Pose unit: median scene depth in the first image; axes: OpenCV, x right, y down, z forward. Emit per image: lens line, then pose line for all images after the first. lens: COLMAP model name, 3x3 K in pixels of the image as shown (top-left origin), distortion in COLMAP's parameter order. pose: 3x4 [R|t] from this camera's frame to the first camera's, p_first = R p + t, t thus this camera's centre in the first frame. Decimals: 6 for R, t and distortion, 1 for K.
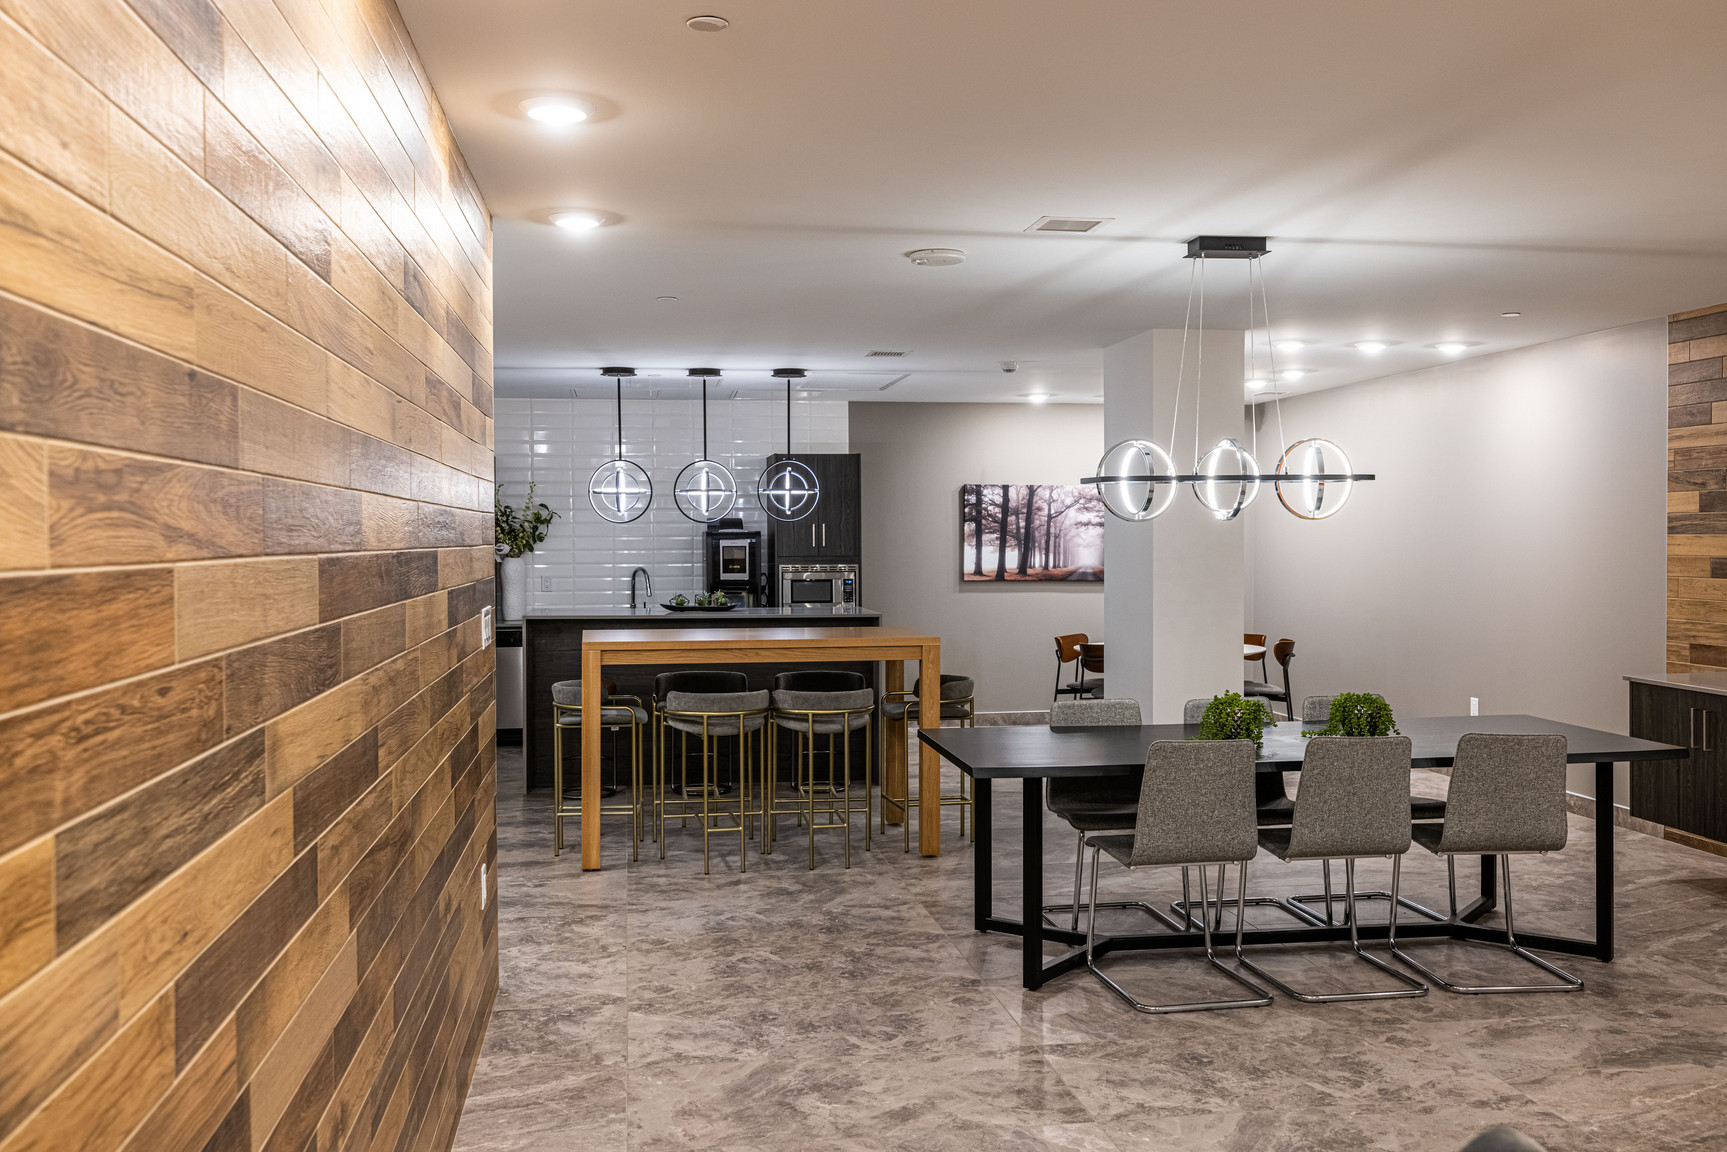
lens RADIAL K [[1553.0, 0, 862.3], [0, 1553.0, 568.0], [0, 0, 1]] dist [0.010670, 0.005401]
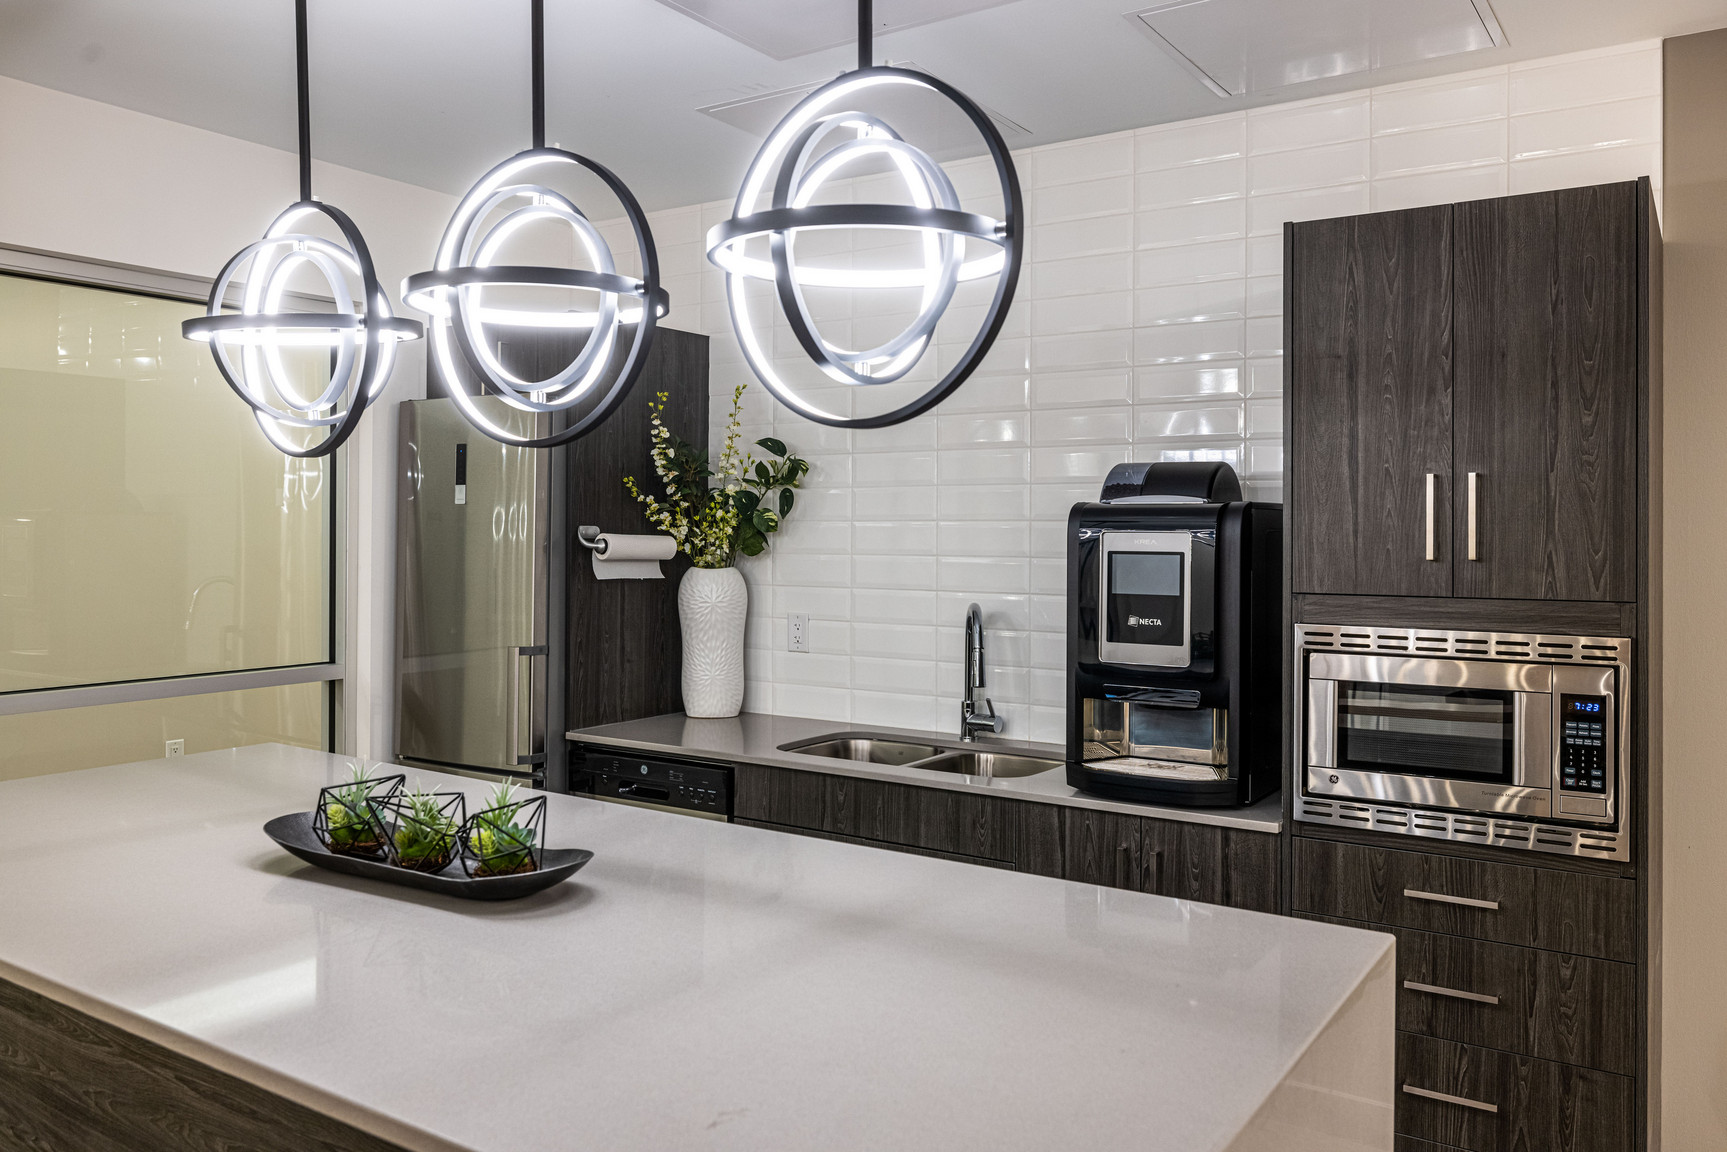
lens RADIAL K [[1297.4, 0, 861.1], [0, 1297.4, 561.5], [0, 0, 1]] dist [-0.002204, -0.002744]
pose [[0.736117, 0.025302, -0.676381, 0.047248], [-0.027090, 0.999602, 0.007911, -0.012891], [0.676312, 0.012500, 0.736509, 0.773339]]
